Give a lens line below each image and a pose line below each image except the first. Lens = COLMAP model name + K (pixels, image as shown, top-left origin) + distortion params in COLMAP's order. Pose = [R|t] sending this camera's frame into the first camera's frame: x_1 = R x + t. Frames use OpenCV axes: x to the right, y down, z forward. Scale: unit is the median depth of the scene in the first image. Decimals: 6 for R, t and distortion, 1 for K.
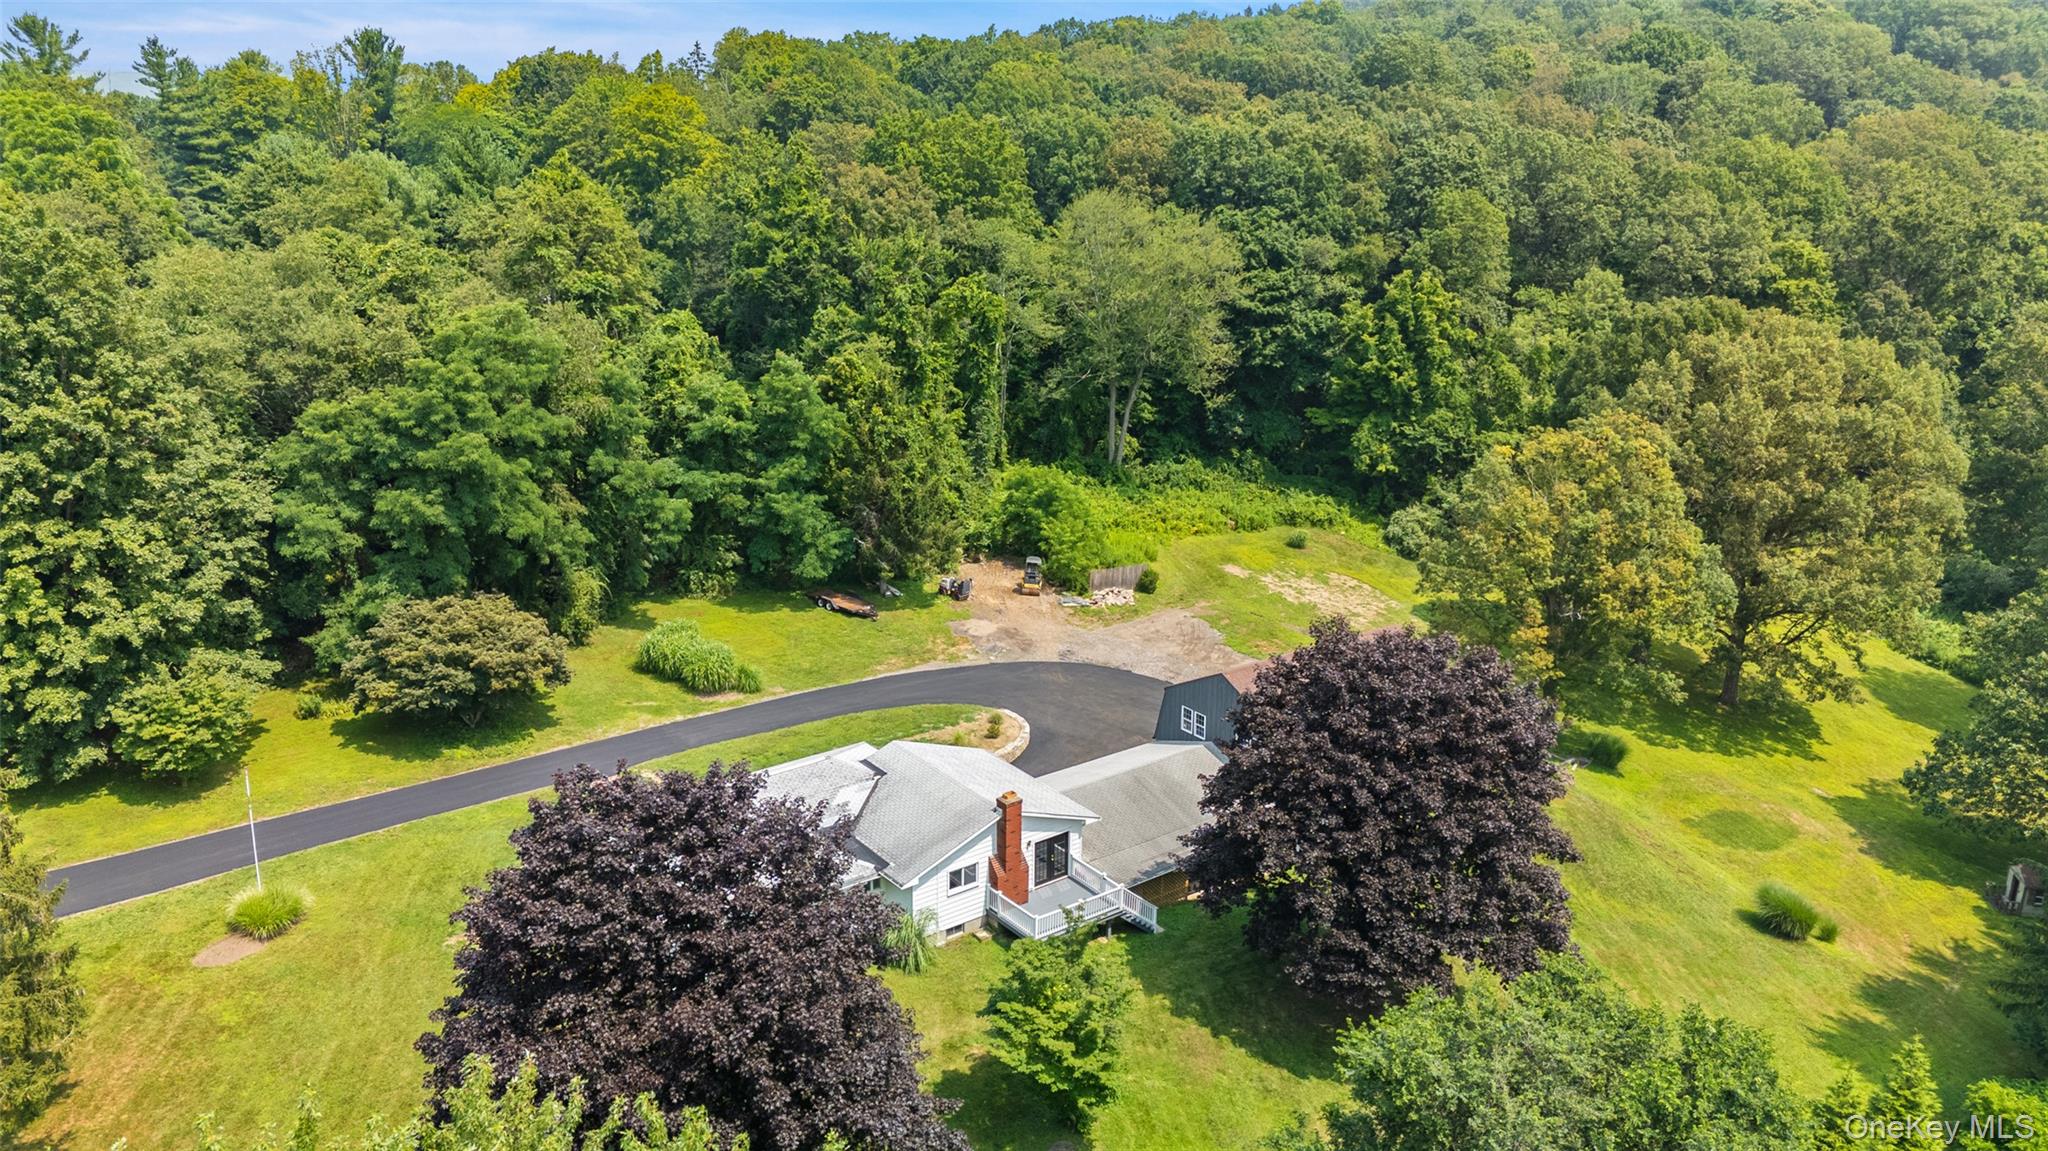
lens RADIAL K [[1497.8, 0, 1021.8], [0, 1497.8, 571.9], [0, 0, 1]] dist [0.153758, -0.338538]
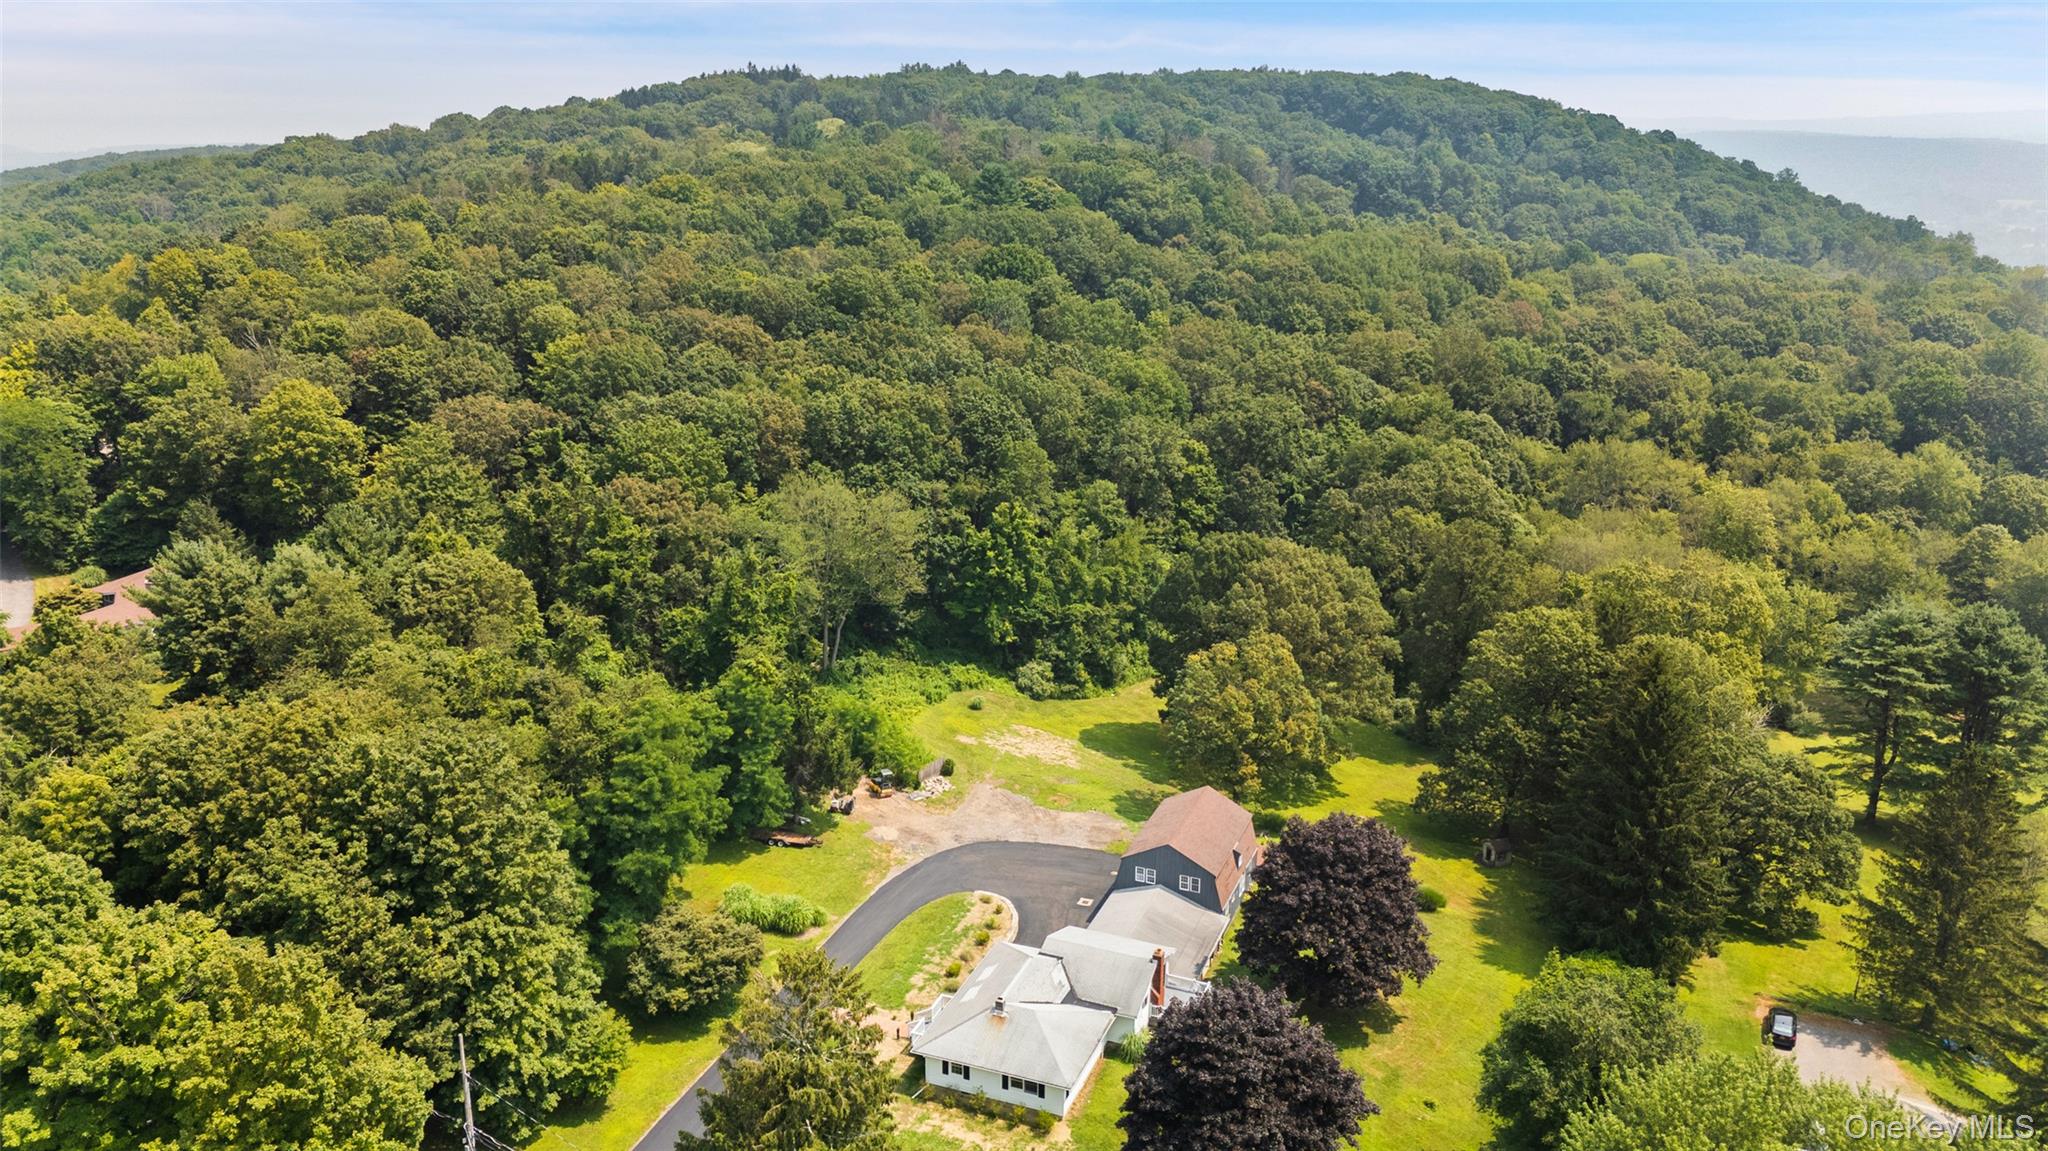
lens RADIAL K [[1497.8, 0, 1021.8], [0, 1497.8, 571.9], [0, 0, 1]] dist [0.153758, -0.338538]
pose [[0.854640, -0.149335, 0.497283, -0.447652], [0.156130, 0.987335, 0.028170, -0.171907], [-0.495191, 0.053565, 0.867131, -0.234783]]
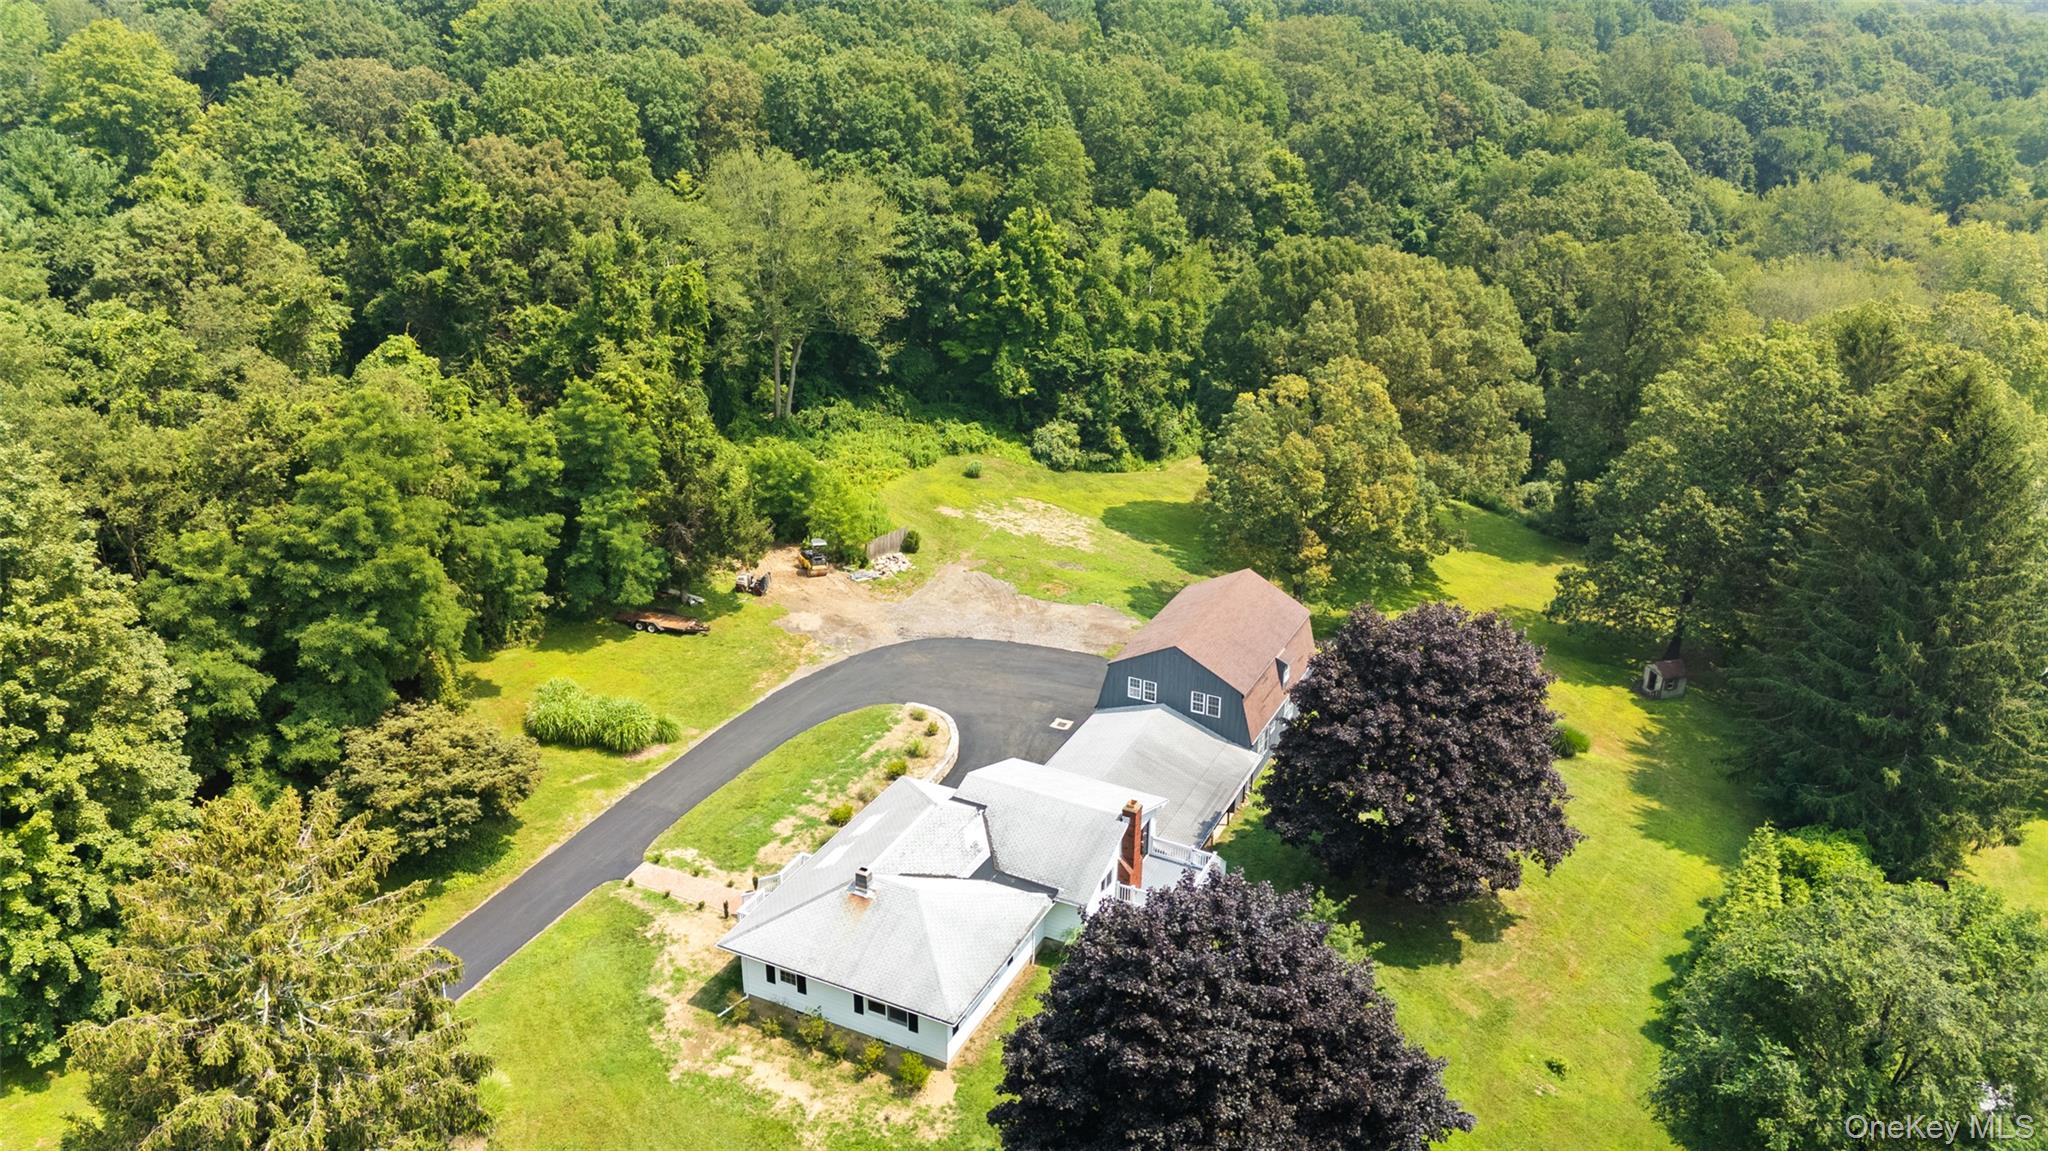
lens RADIAL K [[1503.8, 0, 1024.0], [0, 1503.8, 575.5], [0, 0, 1]] dist [0.104198, -0.124246]
pose [[0.892601, -0.177217, 0.414557, -0.241281], [0.132200, 0.981969, 0.135132, -0.086414], [-0.431029, -0.065814, 0.899934, 0.004859]]
